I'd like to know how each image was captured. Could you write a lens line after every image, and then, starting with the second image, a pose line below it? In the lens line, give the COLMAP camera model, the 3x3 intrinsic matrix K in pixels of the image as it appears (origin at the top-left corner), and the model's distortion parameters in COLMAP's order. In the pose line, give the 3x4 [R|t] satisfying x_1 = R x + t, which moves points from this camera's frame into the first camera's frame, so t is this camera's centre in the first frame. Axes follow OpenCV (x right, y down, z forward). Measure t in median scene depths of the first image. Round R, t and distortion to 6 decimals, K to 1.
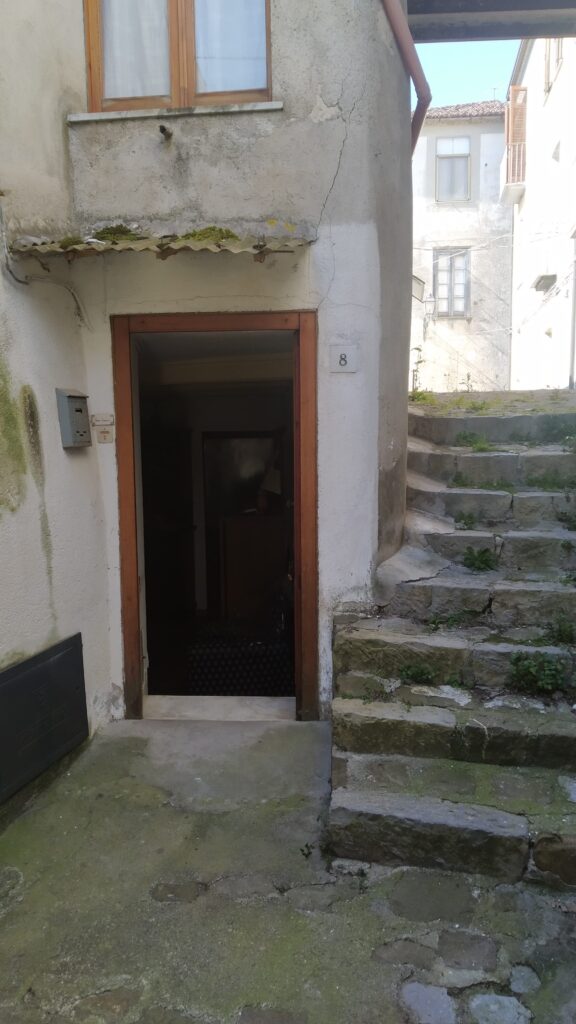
lens RADIAL K [[801.3, 0, 285.1], [0, 801.3, 515.0], [0, 0, 1]] dist [0.060282, -0.069497]
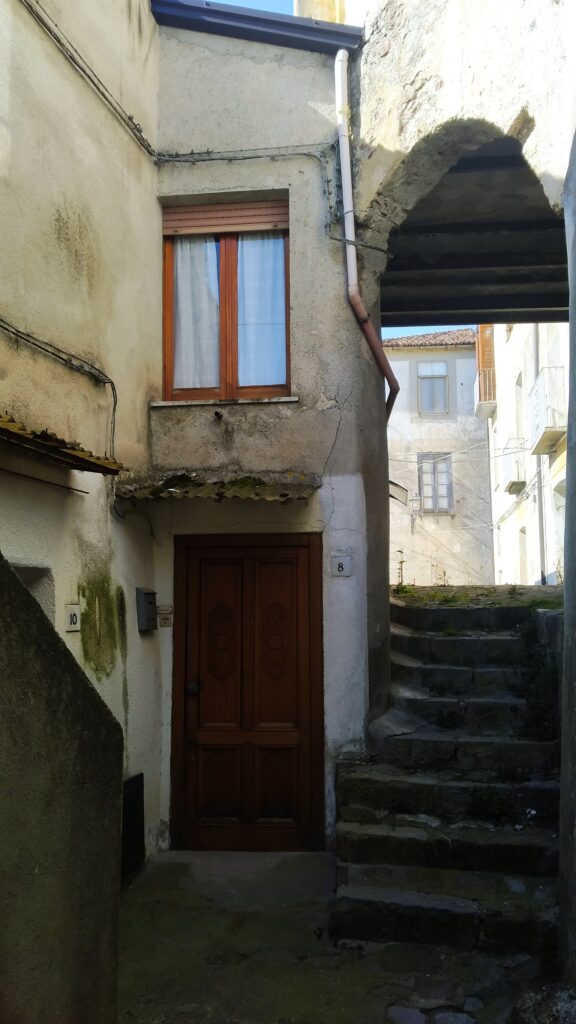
lens RADIAL K [[801.3, 0, 283.0], [0, 801.3, 515.2], [0, 0, 1]] dist [0.060282, -0.069497]
pose [[0.999977, 0.006009, 0.003069, -0.032856], [-0.005150, 0.973581, -0.228283, 0.036296], [-0.004360, 0.228262, 0.973590, -0.373771]]
